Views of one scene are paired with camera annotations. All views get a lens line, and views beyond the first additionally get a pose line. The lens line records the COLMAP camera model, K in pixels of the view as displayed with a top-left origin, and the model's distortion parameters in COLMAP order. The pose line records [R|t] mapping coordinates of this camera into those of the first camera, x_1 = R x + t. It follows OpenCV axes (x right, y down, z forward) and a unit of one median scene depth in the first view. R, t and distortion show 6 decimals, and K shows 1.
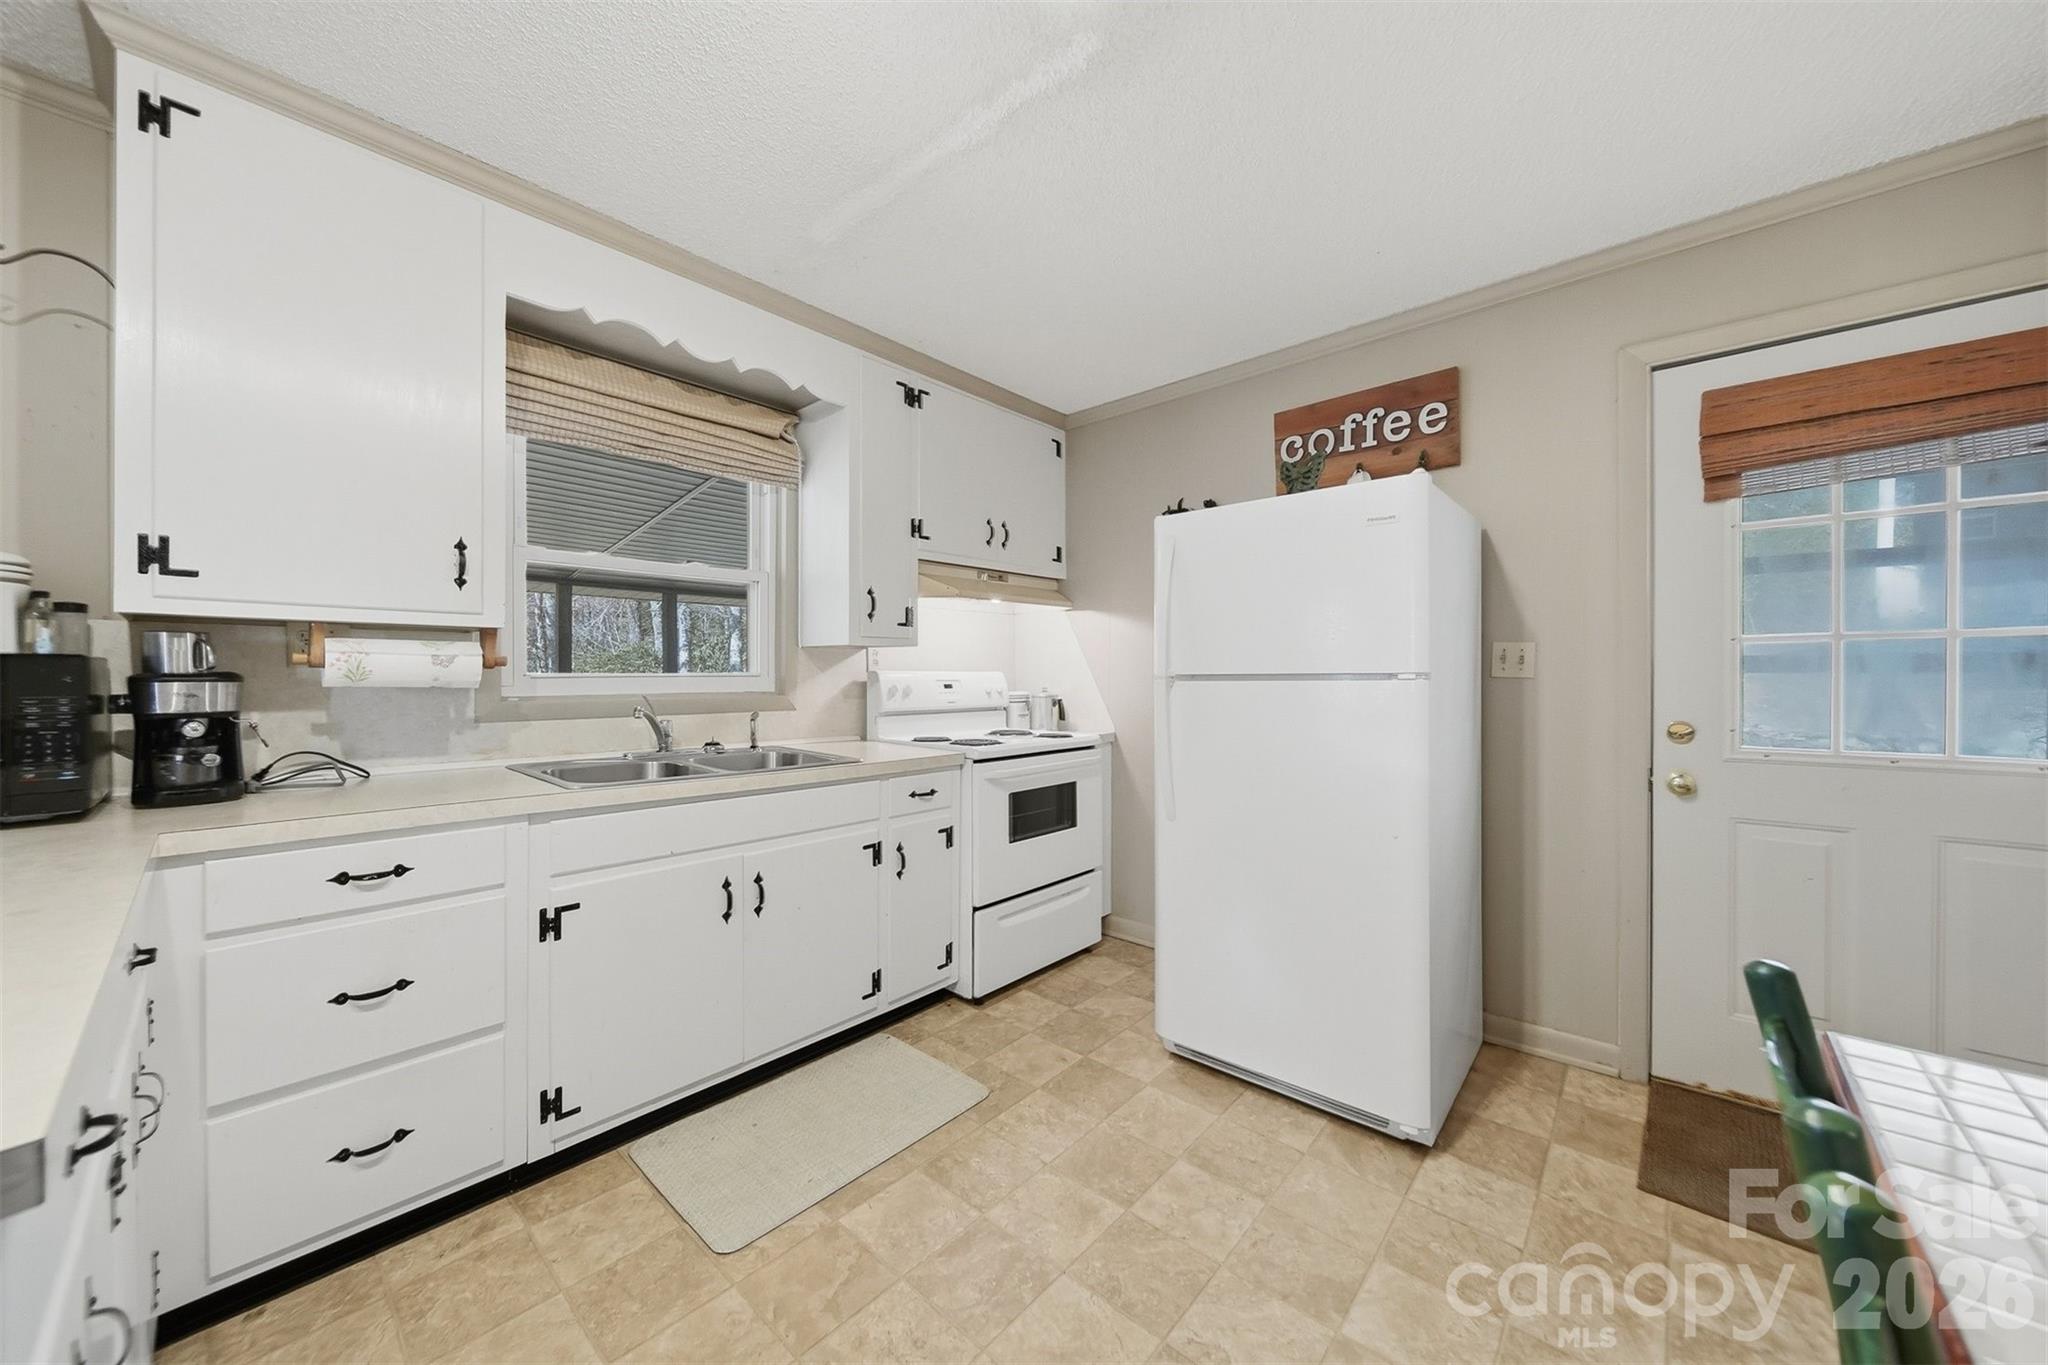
lens RADIAL K [[745.4, 0, 1024.8], [0, 745.4, 668.7], [0, 0, 1]] dist [0.002073, -0.001645]
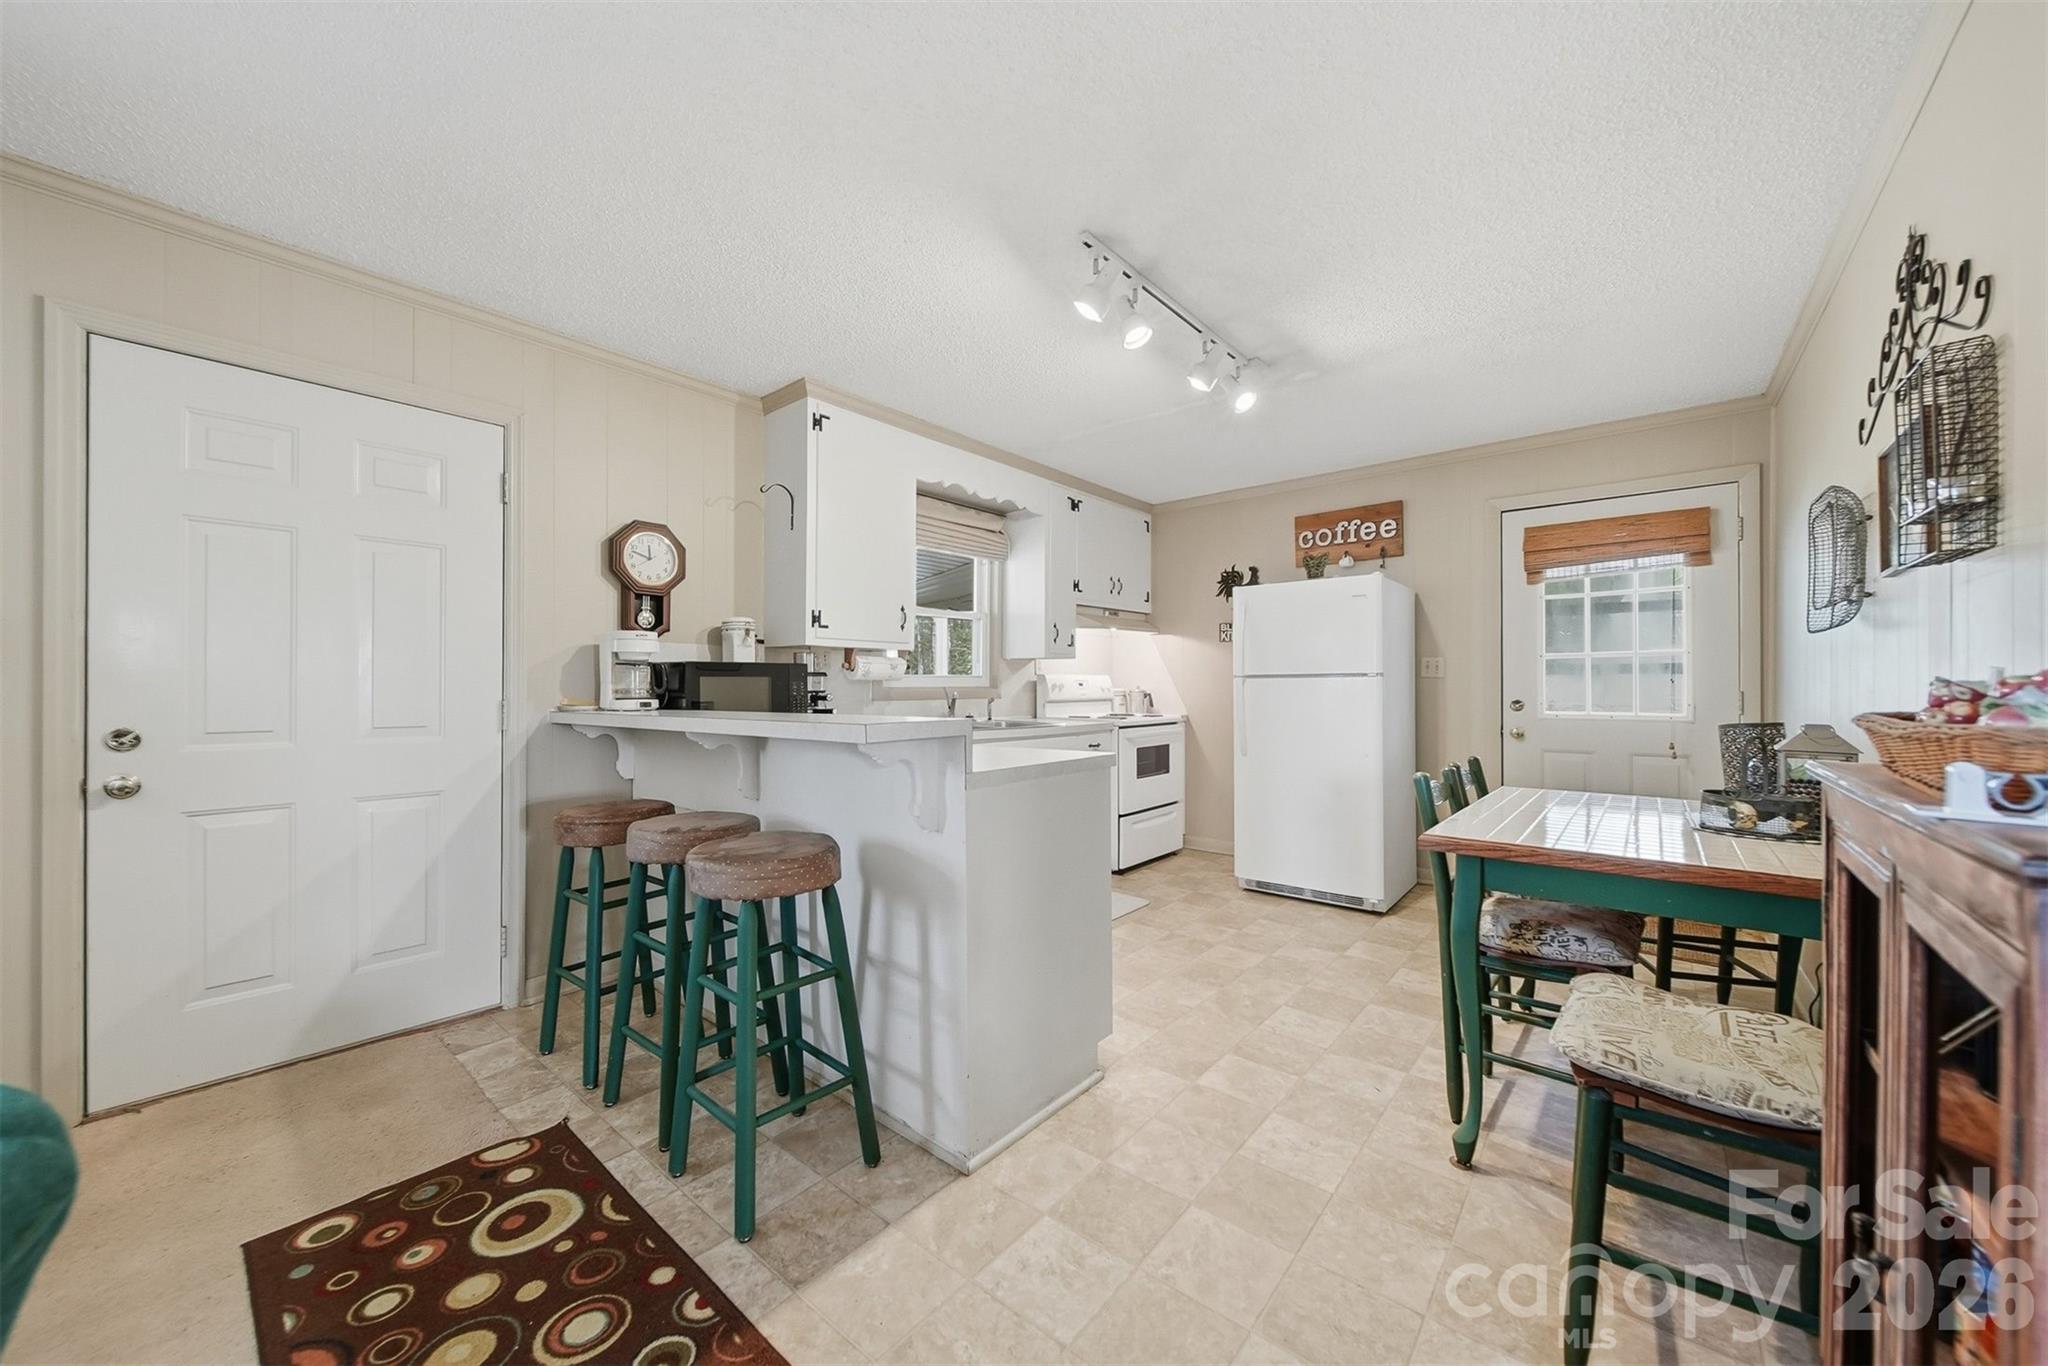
lens RADIAL K [[745.4, 0, 1032.2], [0, 745.4, 672.7], [0, 0, 1]] dist [0.002073, -0.001645]
pose [[0.999526, 0.000412, 0.030790, -0.340197], [-0.000221, 0.999981, -0.006233, 0.012414], [-0.030792, 0.006223, 0.999506, -0.718784]]
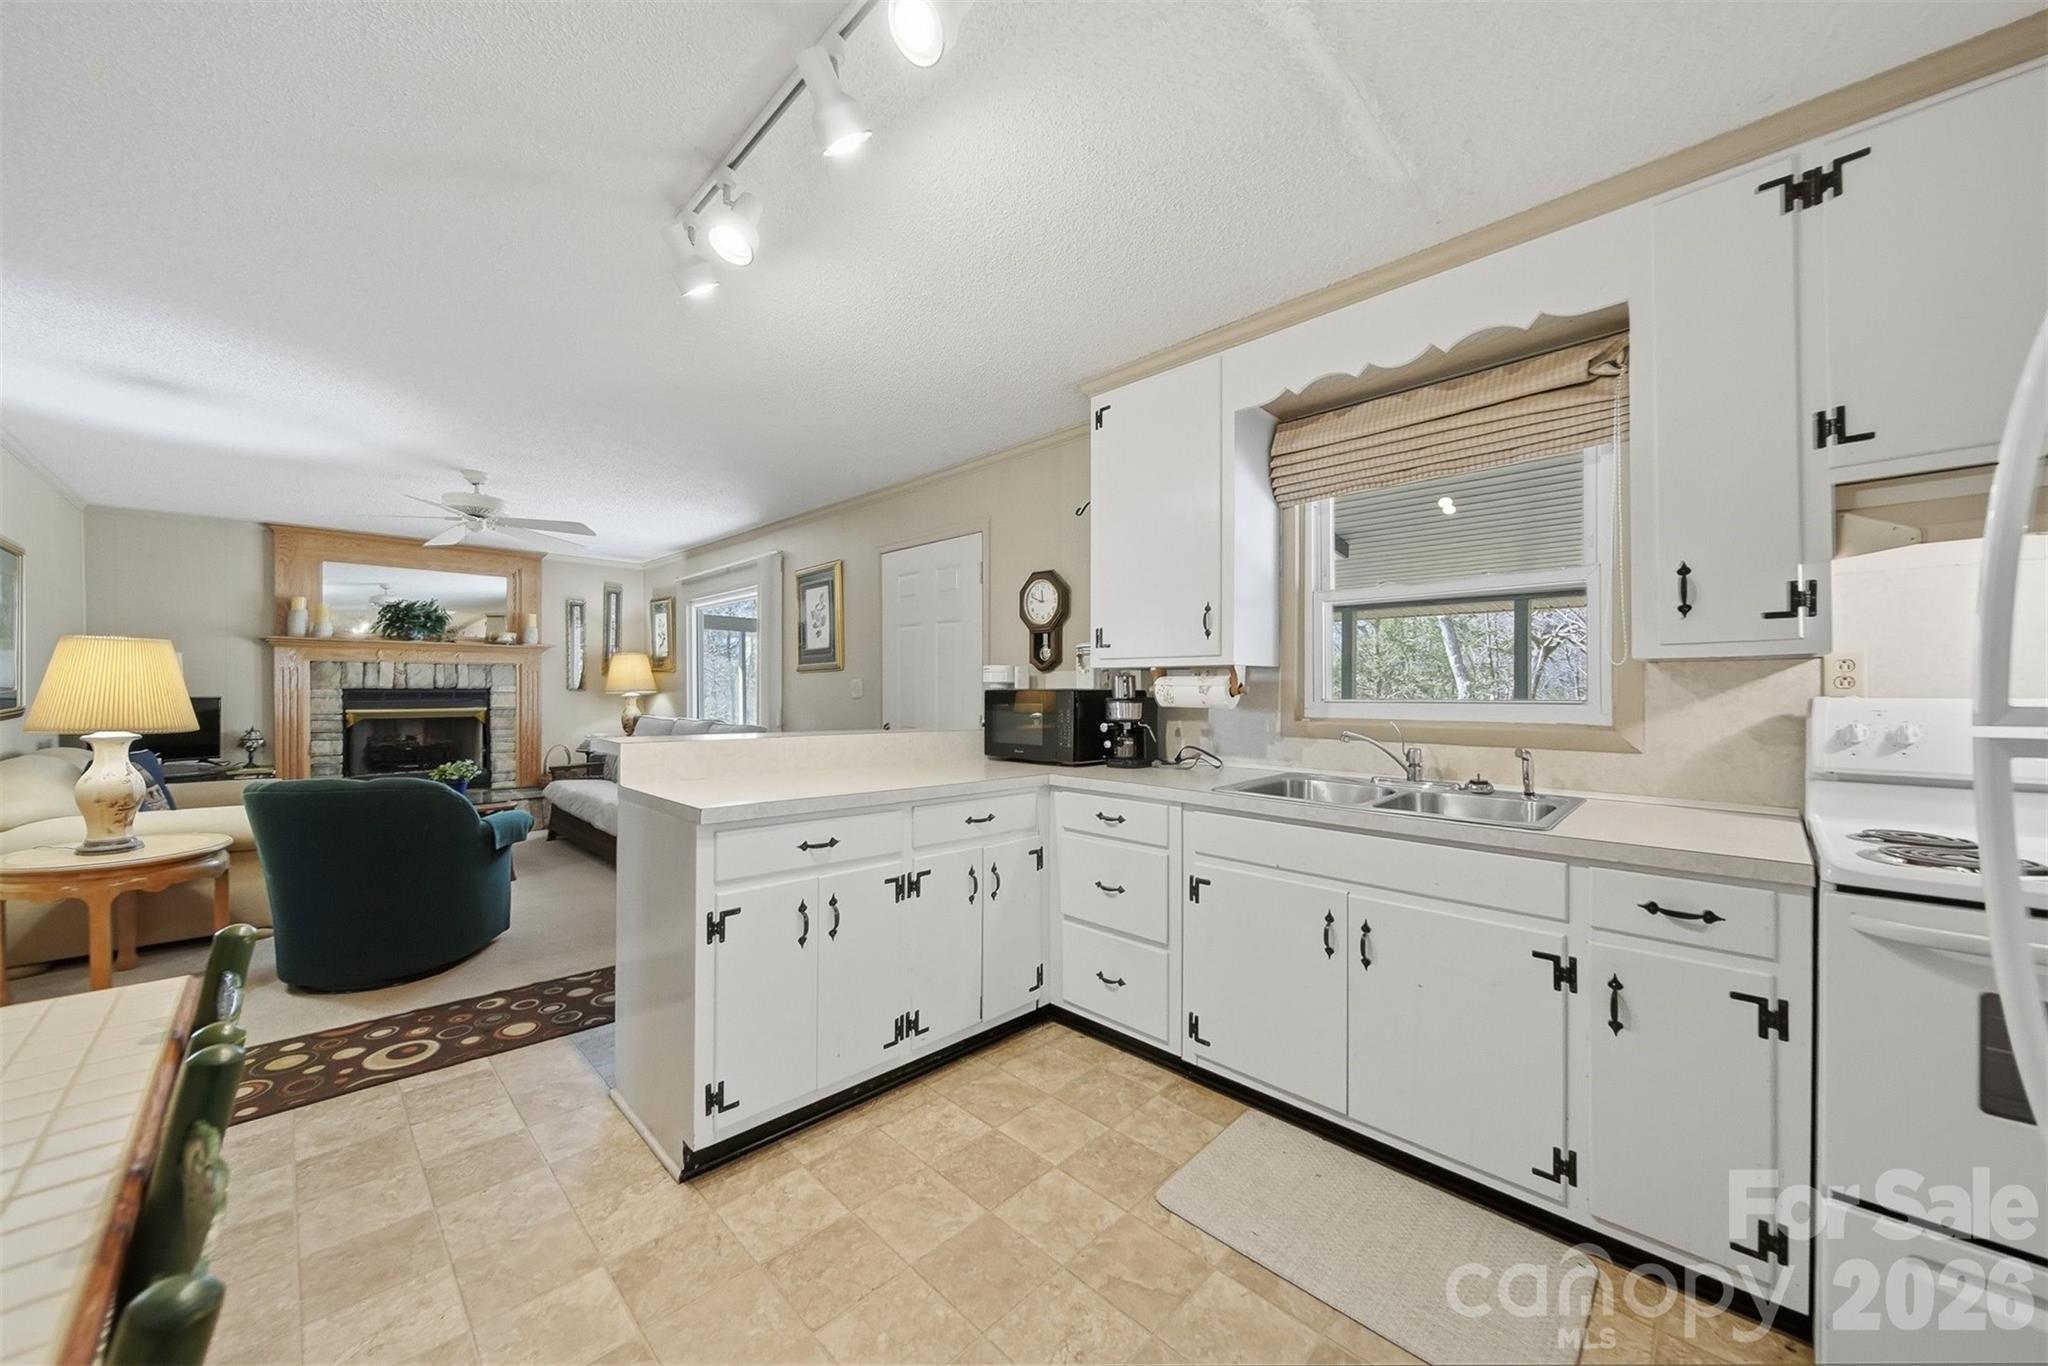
lens RADIAL K [[745.4, 0, 1021.6], [0, 745.4, 683.3], [0, 0, 1]] dist [0.002073, -0.001645]
pose [[-0.071431, -0.012784, -0.997364, 0.489422], [0.004596, 0.999903, -0.013145, -0.004287], [0.997435, -0.005523, -0.071366, 0.545498]]
